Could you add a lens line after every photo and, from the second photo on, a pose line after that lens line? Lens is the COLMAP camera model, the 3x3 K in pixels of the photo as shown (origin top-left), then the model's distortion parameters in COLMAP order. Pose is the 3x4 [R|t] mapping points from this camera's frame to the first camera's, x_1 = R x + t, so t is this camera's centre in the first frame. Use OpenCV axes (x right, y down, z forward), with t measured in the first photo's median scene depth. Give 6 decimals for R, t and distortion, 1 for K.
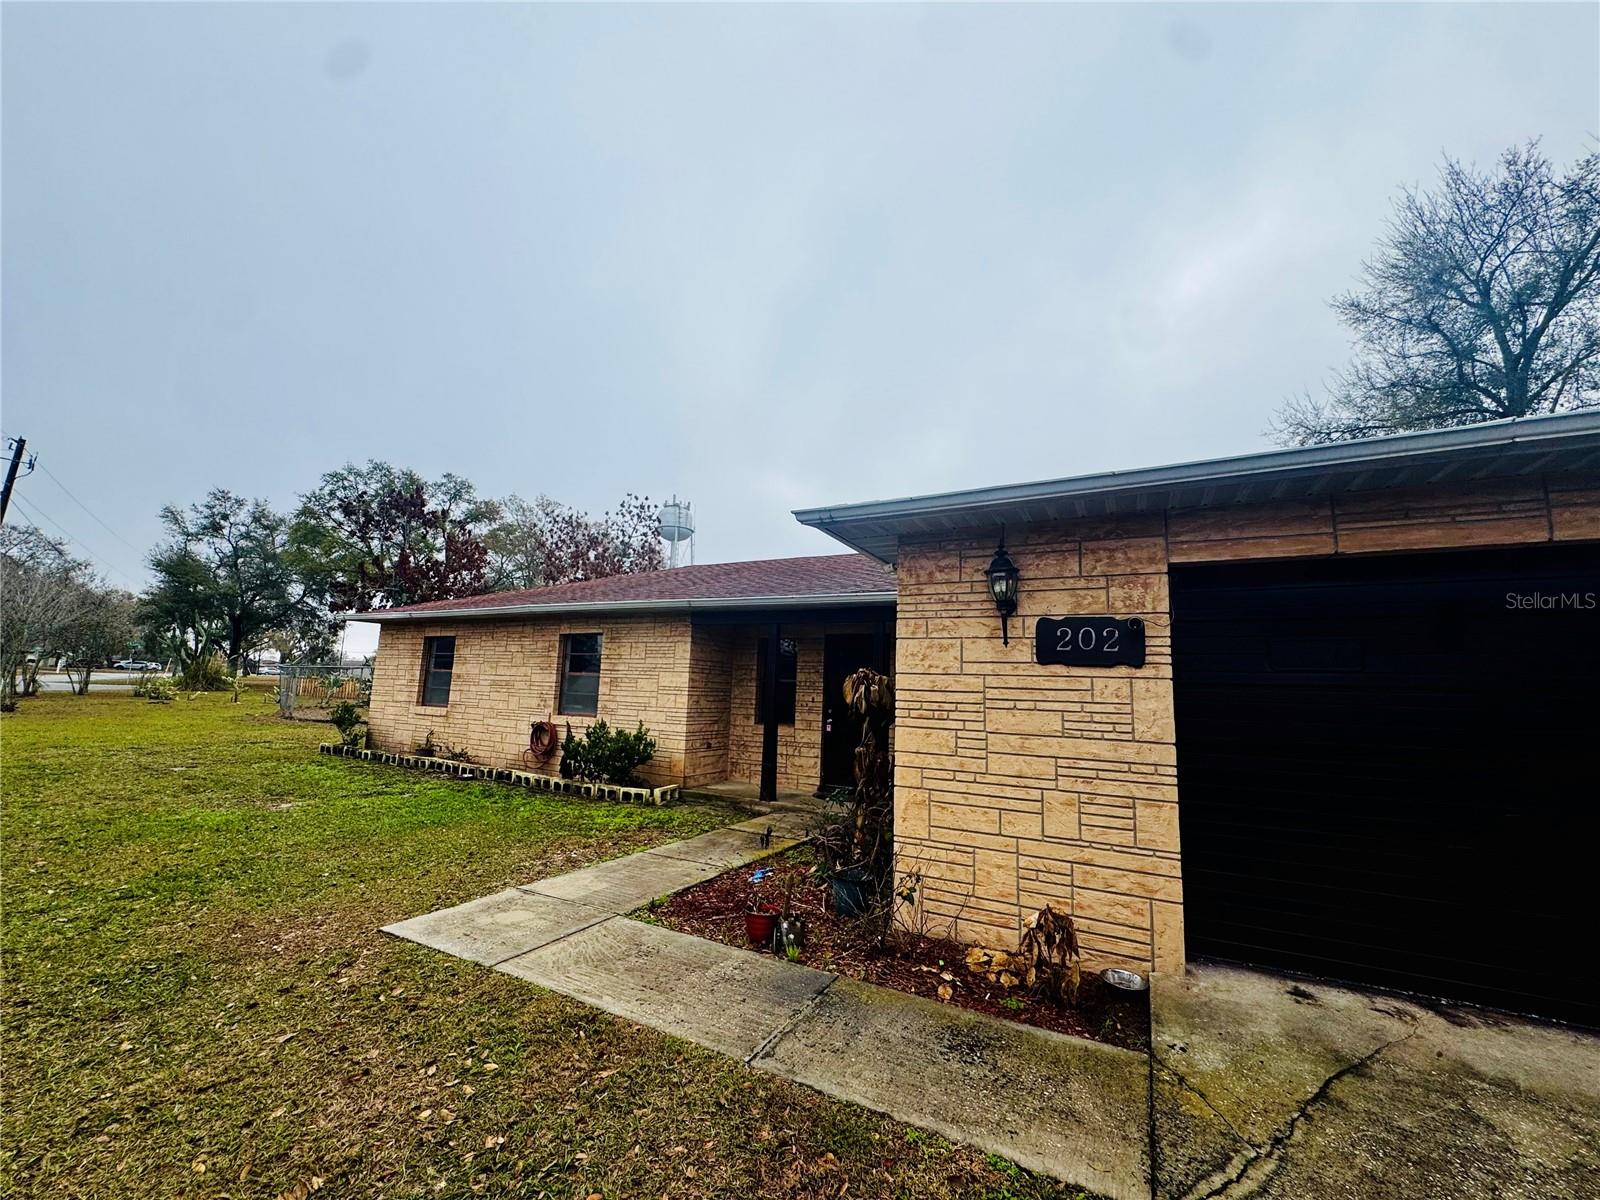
lens RADIAL K [[638.3, 0, 800.0], [0, 638.3, 600.0], [0, 0, 1]] dist [-0.003209, 0.000241]
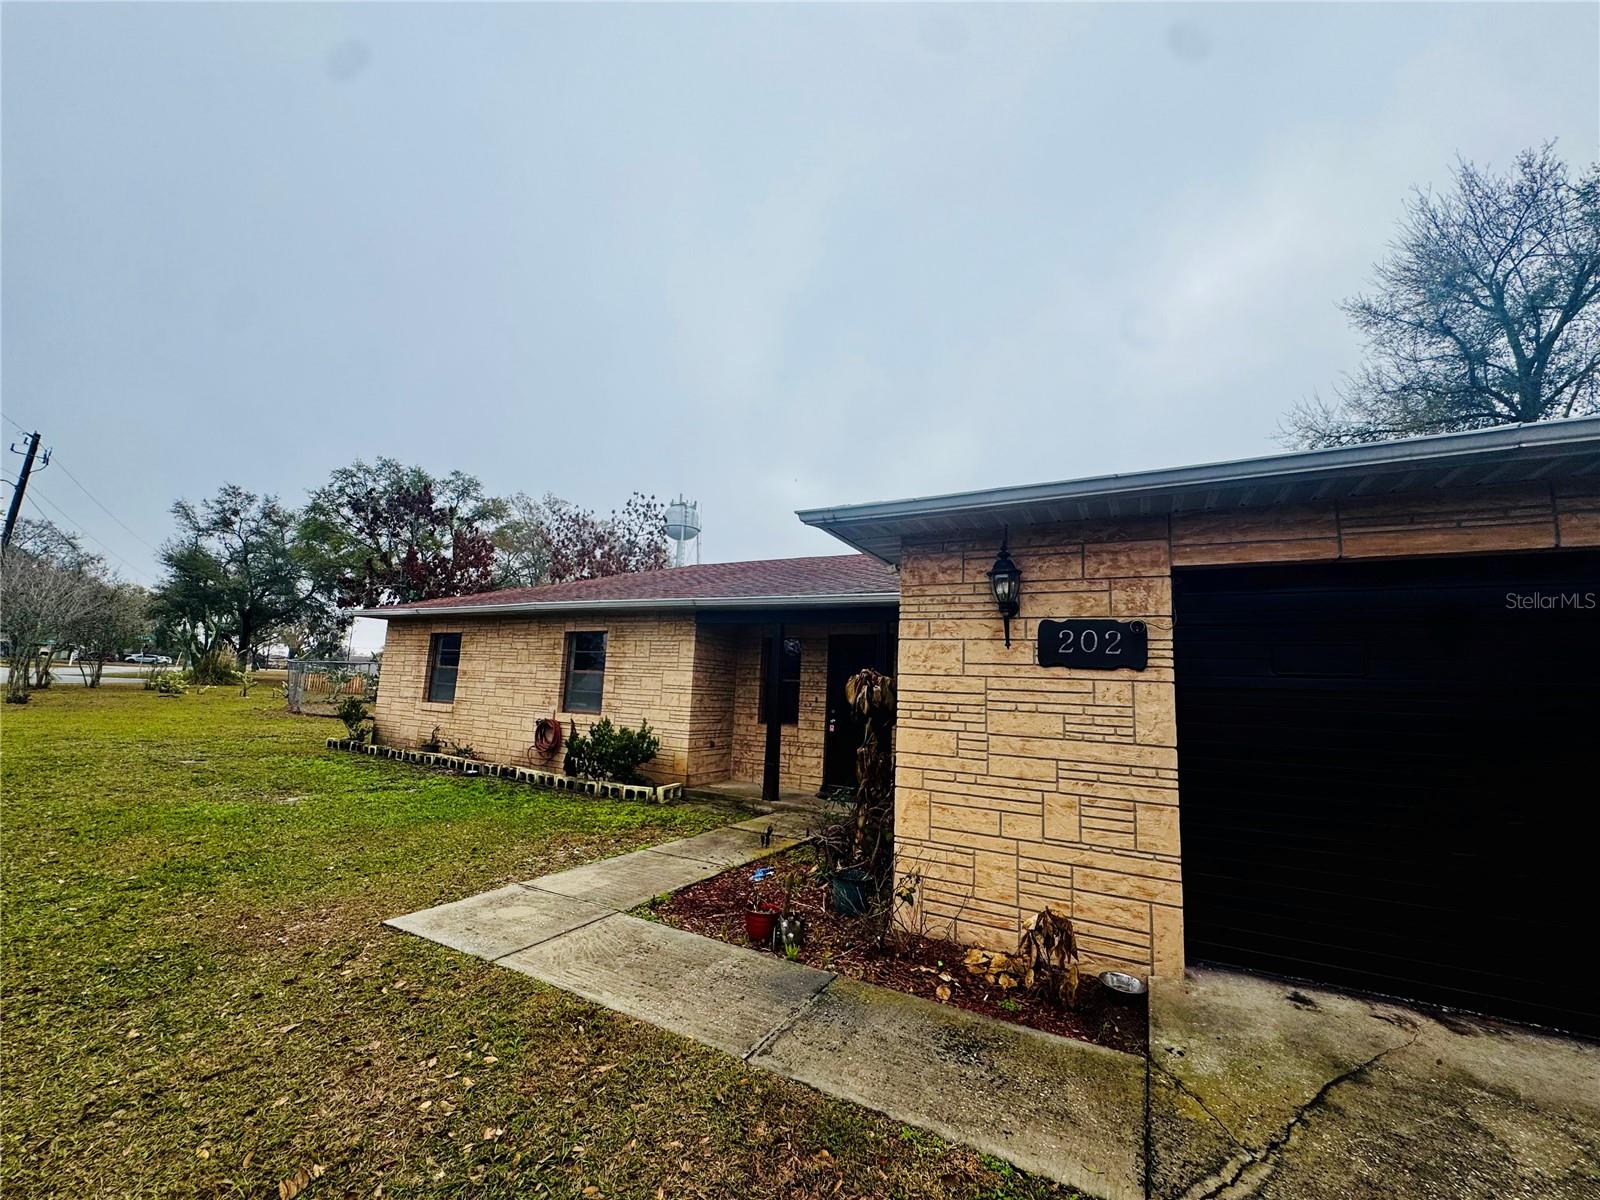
lens RADIAL K [[638.3, 0, 800.0], [0, 638.3, 600.0], [0, 0, 1]] dist [-0.003209, 0.000241]
pose [[0.999923, 0.008778, -0.008722, 0.004327], [-0.008776, 0.999961, 0.000204, -0.000483], [0.008723, -0.000127, 0.999962, -0.003318]]
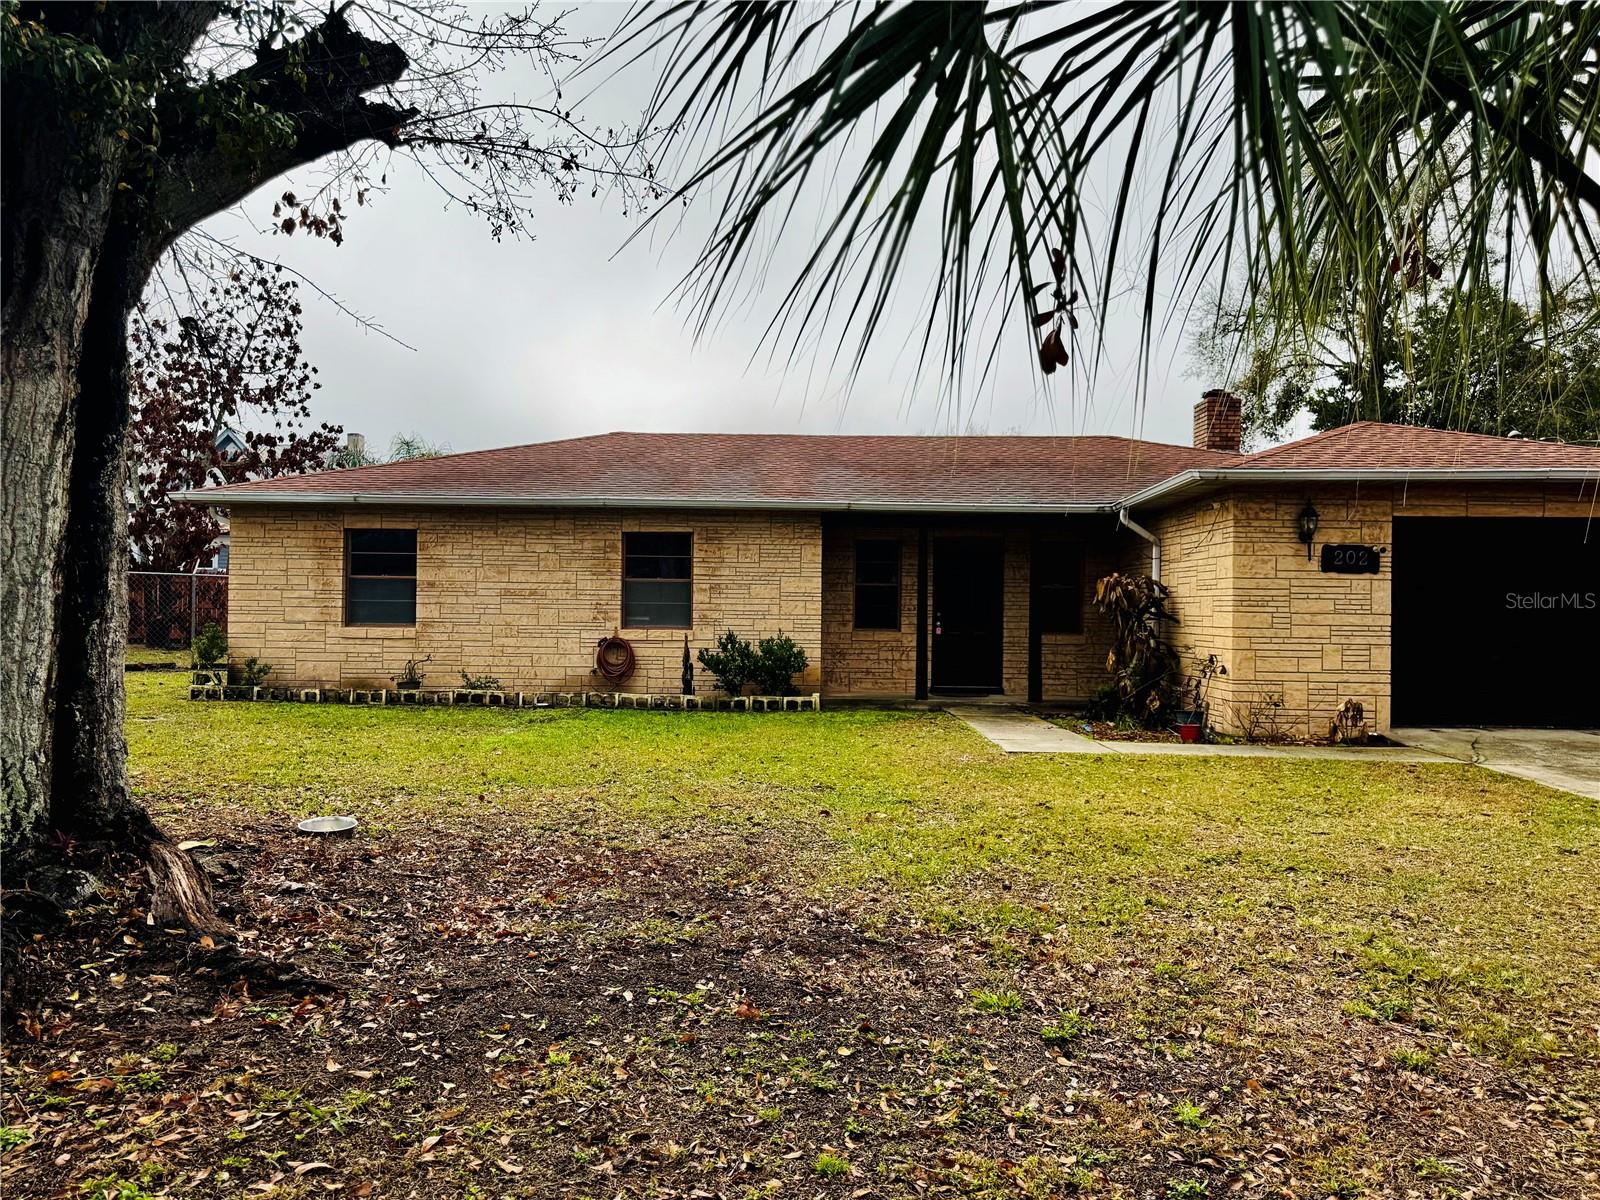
lens RADIAL K [[1045.2, 0, 803.7], [0, 1045.2, 597.6], [0, 0, 1]] dist [0.007241, 0.000530]
pose [[0.885631, -0.017942, 0.464043, -1.923519], [-0.046654, 0.990760, 0.127347, -0.109640], [-0.462041, -0.134432, 0.876611, -0.725858]]
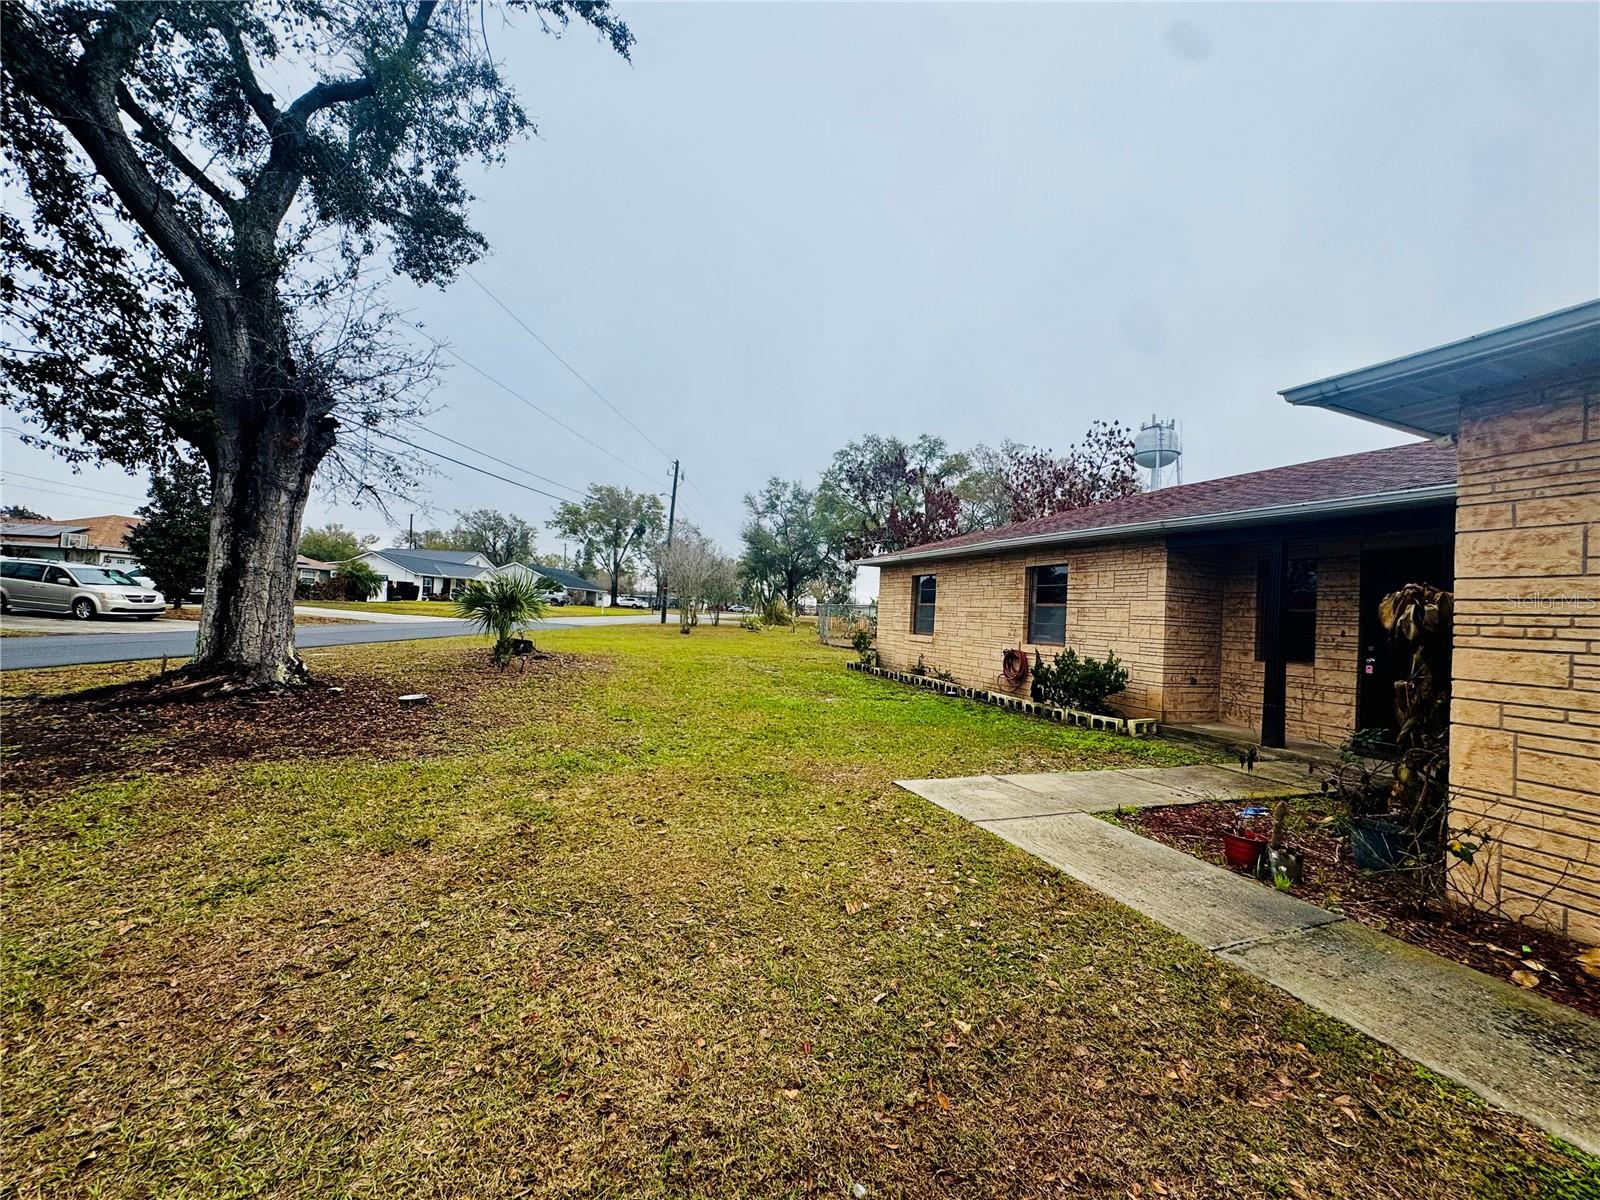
lens RADIAL K [[638.3, 0, 800.0], [0, 638.3, 600.0], [0, 0, 1]] dist [-0.003209, 0.000241]
pose [[0.759402, -0.011851, -0.650514, 0.050836], [0.069238, 0.995628, 0.062689, 0.038465], [0.646928, -0.092647, 0.756902, -0.079386]]
